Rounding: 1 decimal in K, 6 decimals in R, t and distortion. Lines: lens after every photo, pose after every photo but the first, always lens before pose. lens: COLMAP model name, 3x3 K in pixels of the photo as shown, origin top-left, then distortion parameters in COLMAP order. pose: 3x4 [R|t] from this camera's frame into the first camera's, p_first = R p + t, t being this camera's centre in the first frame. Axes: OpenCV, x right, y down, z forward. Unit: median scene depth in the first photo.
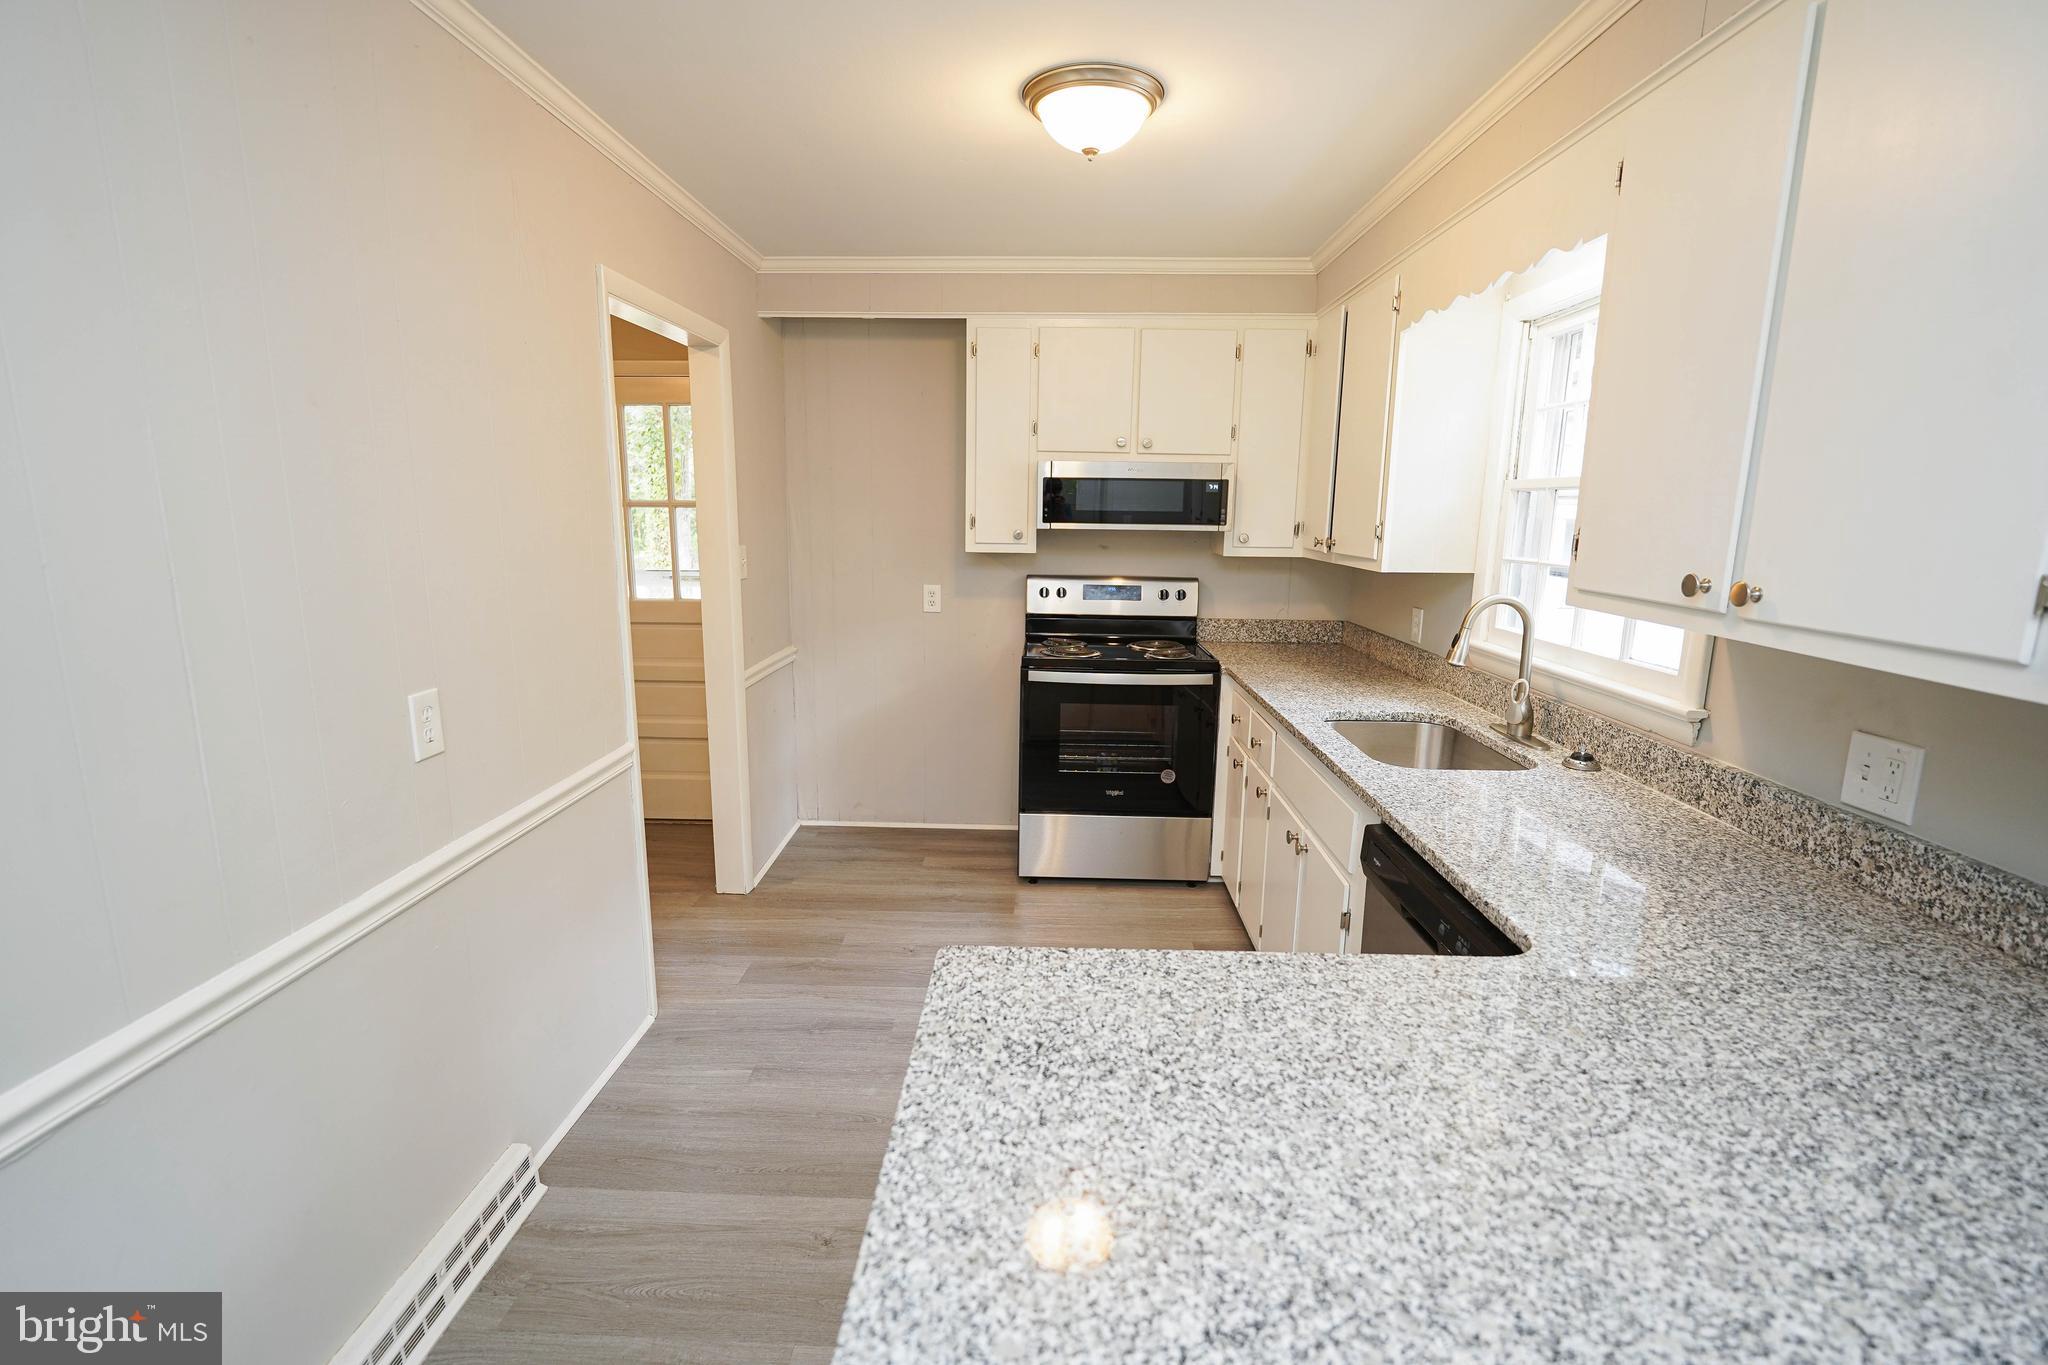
lens RADIAL K [[914.1, 0, 1024.0], [0, 914.1, 682.5], [0, 0, 1]] dist [-0.000996, -0.000116]
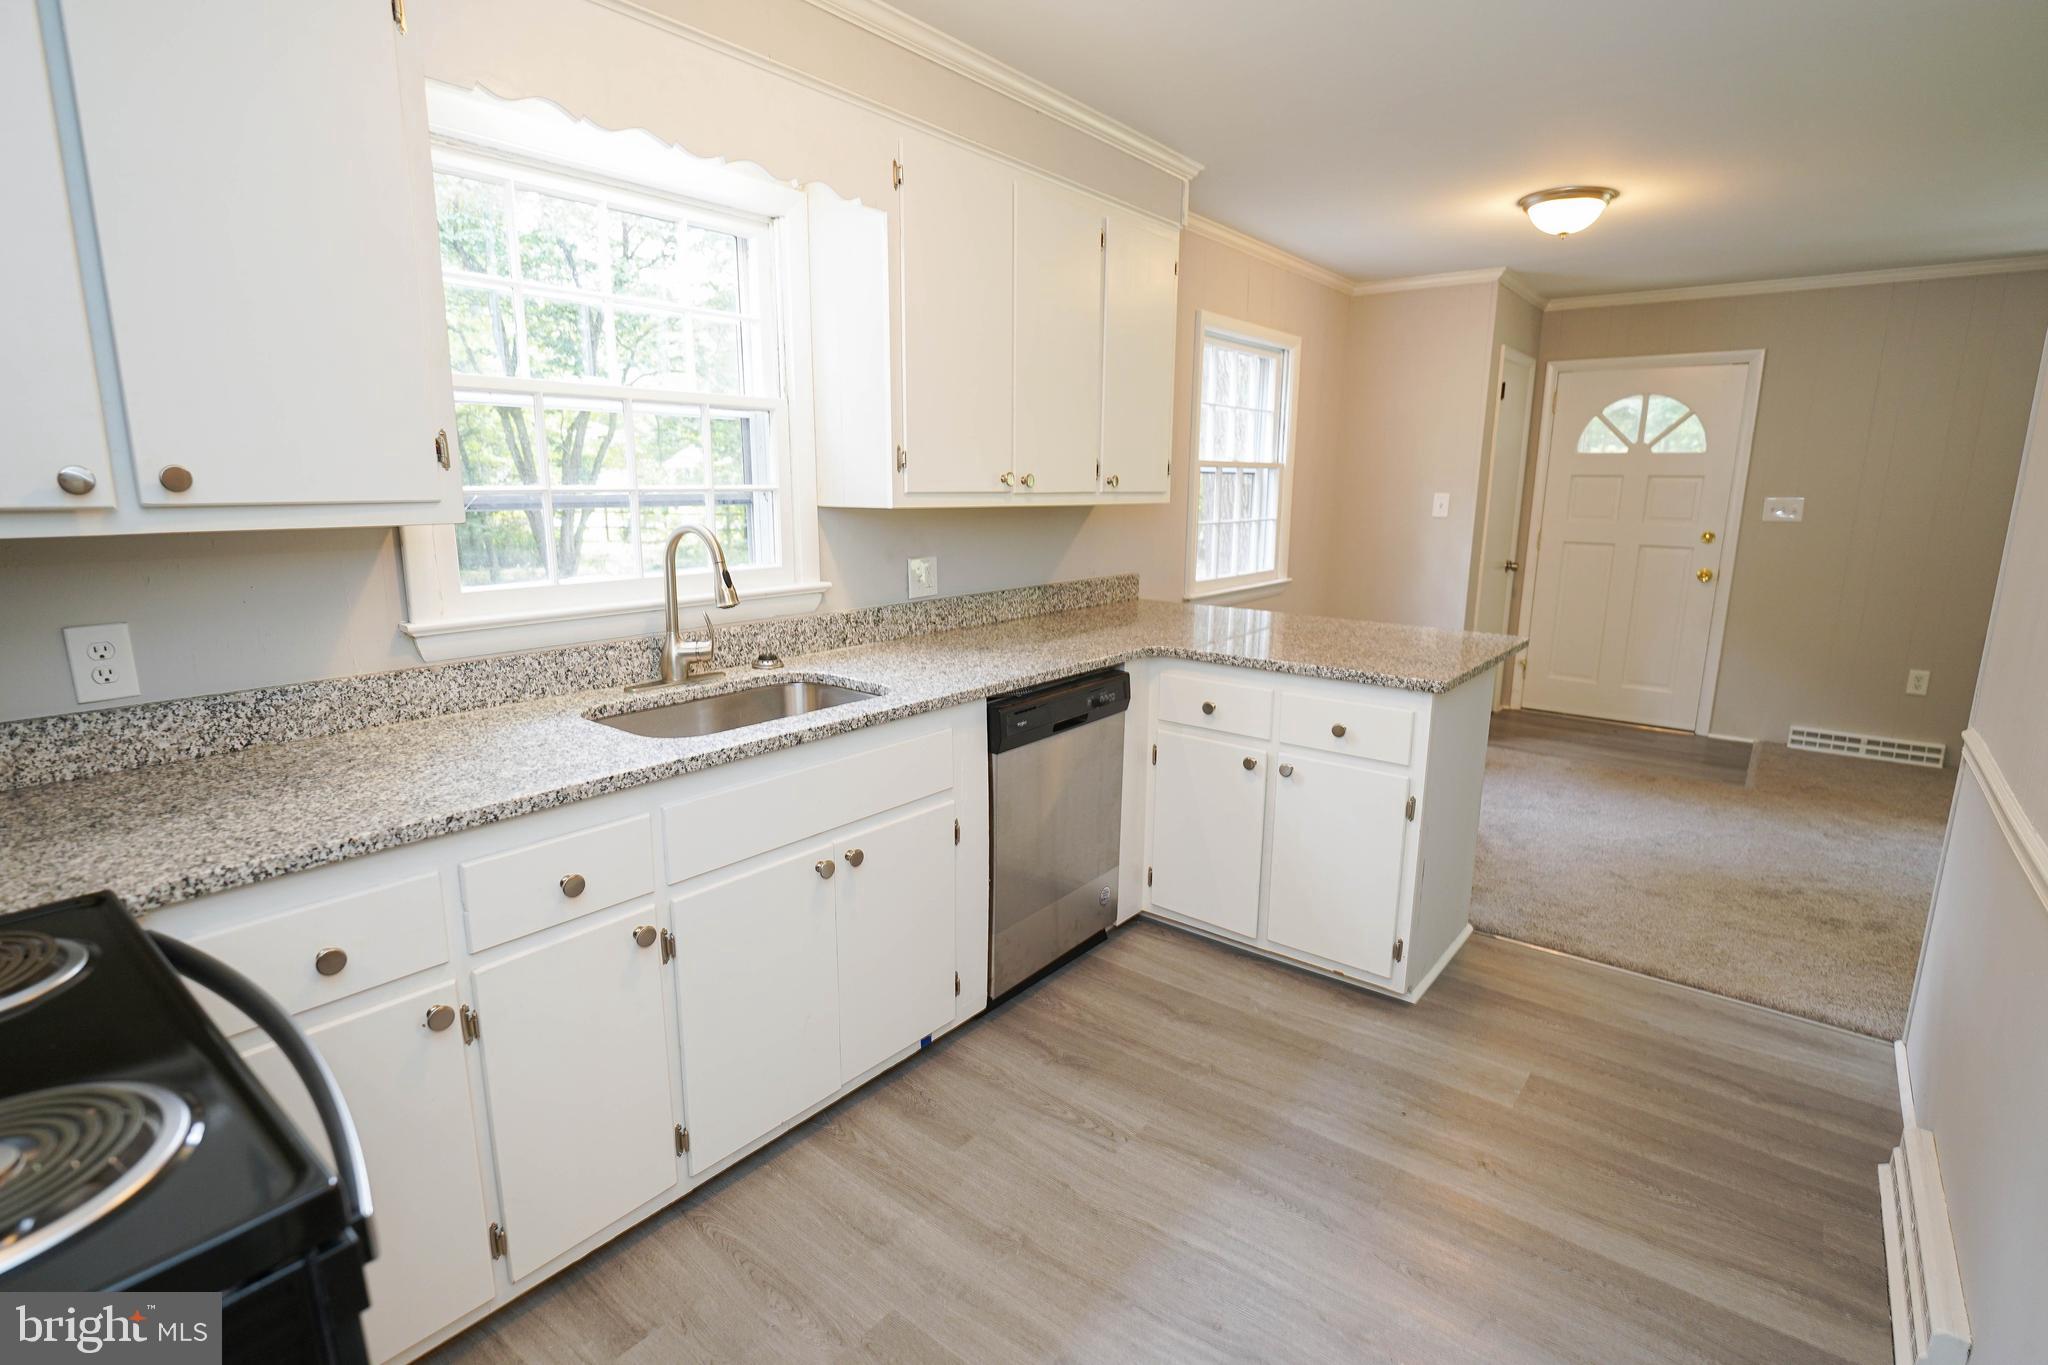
lens RADIAL K [[983.2, 0, 1019.0], [0, 983.2, 684.1], [0, 0, 1]] dist [-0.014081, -0.000975]
pose [[-0.794059, -0.143243, 0.590721, -0.389458], [0.097462, 0.929258, 0.356345, -0.330500], [-0.599976, 0.340531, -0.723925, 1.993568]]
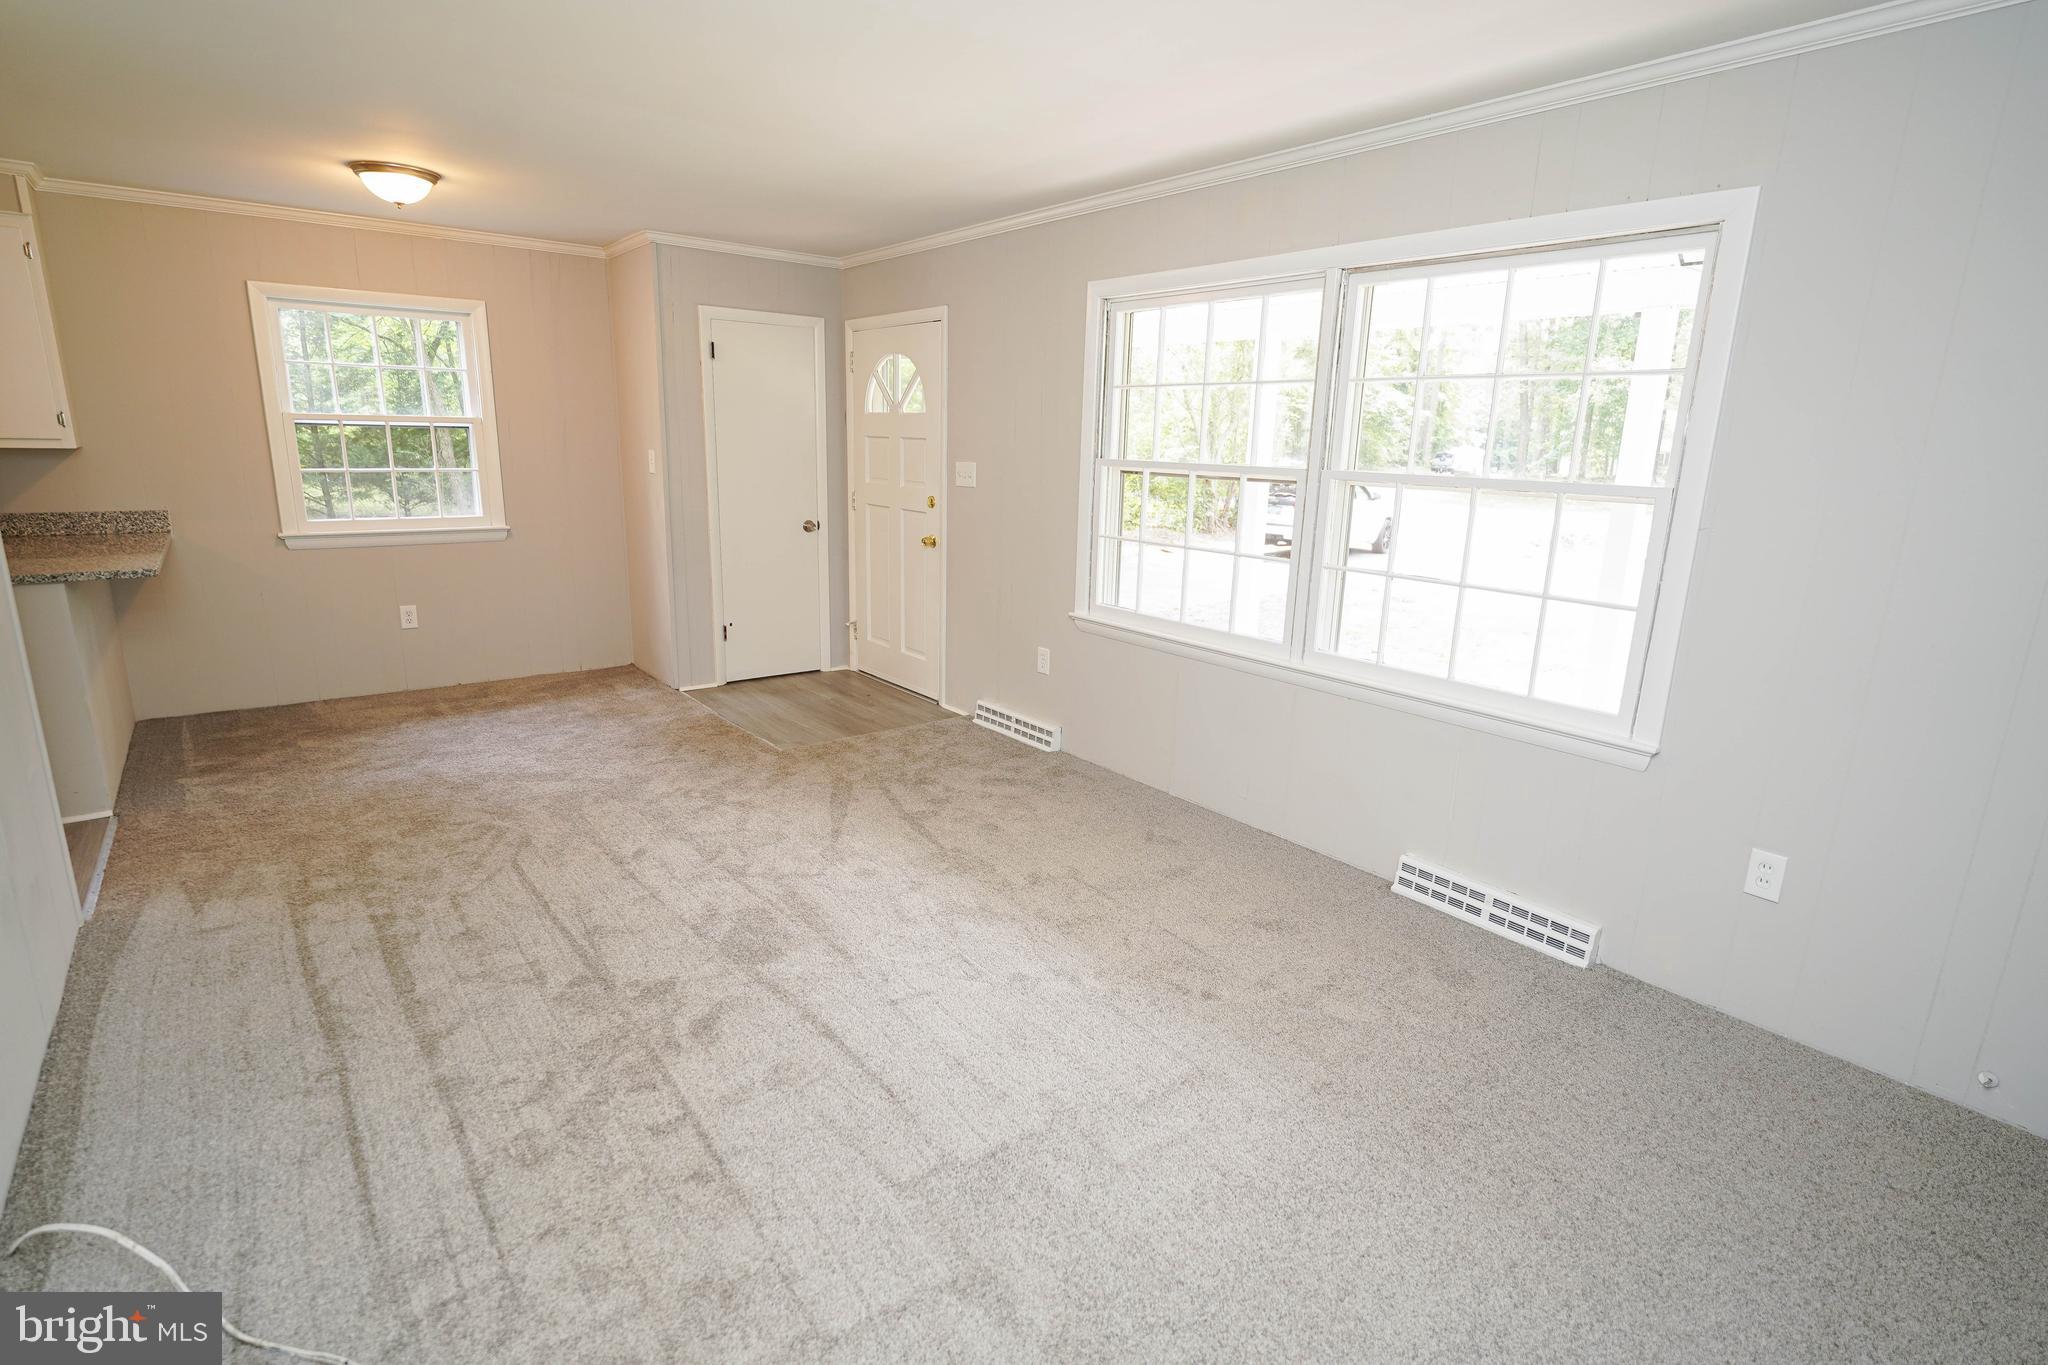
lens RADIAL K [[997.0, 0, 1020.5], [0, 997.0, 677.1], [0, 0, 1]] dist [0.001234, 0.000265]
pose [[-0.635713, -0.211543, 0.742373, -2.692934], [0.112189, 0.926186, 0.359991, -0.037351], [-0.763729, 0.312138, -0.565056, 0.077587]]
